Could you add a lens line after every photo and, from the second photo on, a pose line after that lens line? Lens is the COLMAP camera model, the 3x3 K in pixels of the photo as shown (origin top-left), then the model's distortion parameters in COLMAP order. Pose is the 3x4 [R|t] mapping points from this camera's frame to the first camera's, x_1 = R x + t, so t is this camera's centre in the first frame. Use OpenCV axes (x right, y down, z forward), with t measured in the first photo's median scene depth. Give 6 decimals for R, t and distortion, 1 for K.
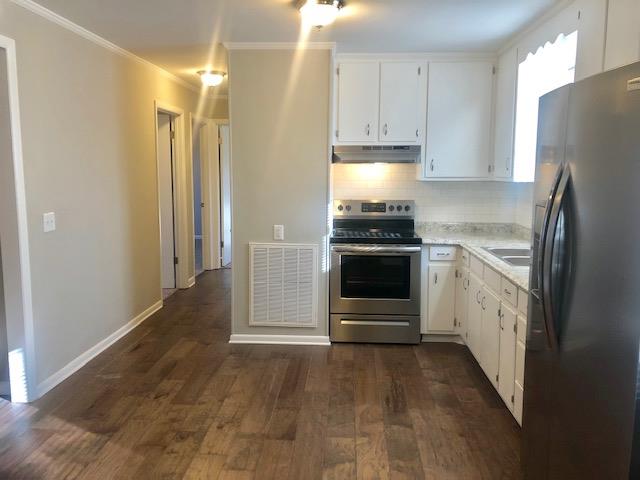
lens RADIAL K [[518.2, 0, 321.1], [0, 518.2, 235.4], [0, 0, 1]] dist [0.035762, -0.044000]
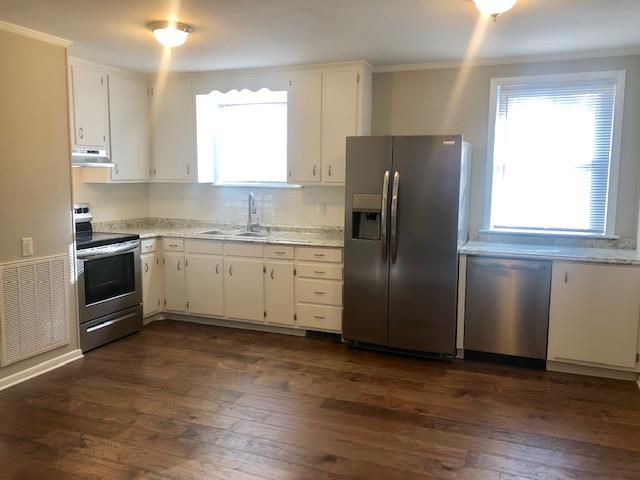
lens RADIAL K [[518.2, 0, 320.4], [0, 518.2, 236.6], [0, 0, 1]] dist [0.035762, -0.044000]
pose [[0.319536, -0.116679, 0.940363, -0.728165], [0.115150, 0.989817, 0.083687, -0.038265], [-0.940551, 0.081542, 0.329718, 0.256026]]
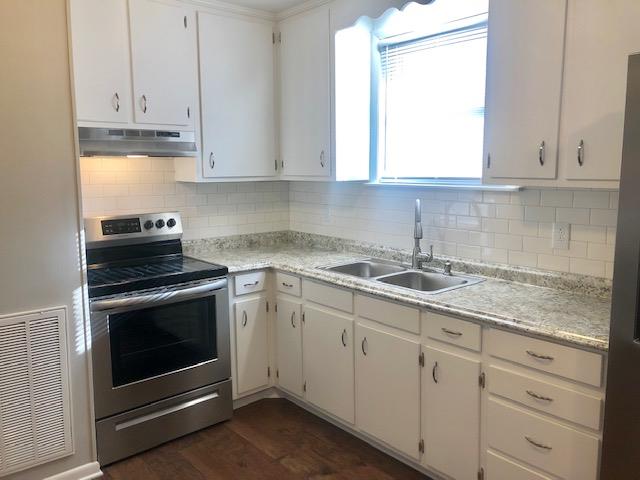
lens RADIAL K [[518.2, 0, 321.9], [0, 518.2, 228.7], [0, 0, 1]] dist [0.035762, -0.044000]
pose [[0.719442, -0.093869, 0.688180, -0.180472], [0.099874, 0.994509, 0.031243, -0.052151], [-0.687334, 0.046254, 0.724867, 0.407611]]
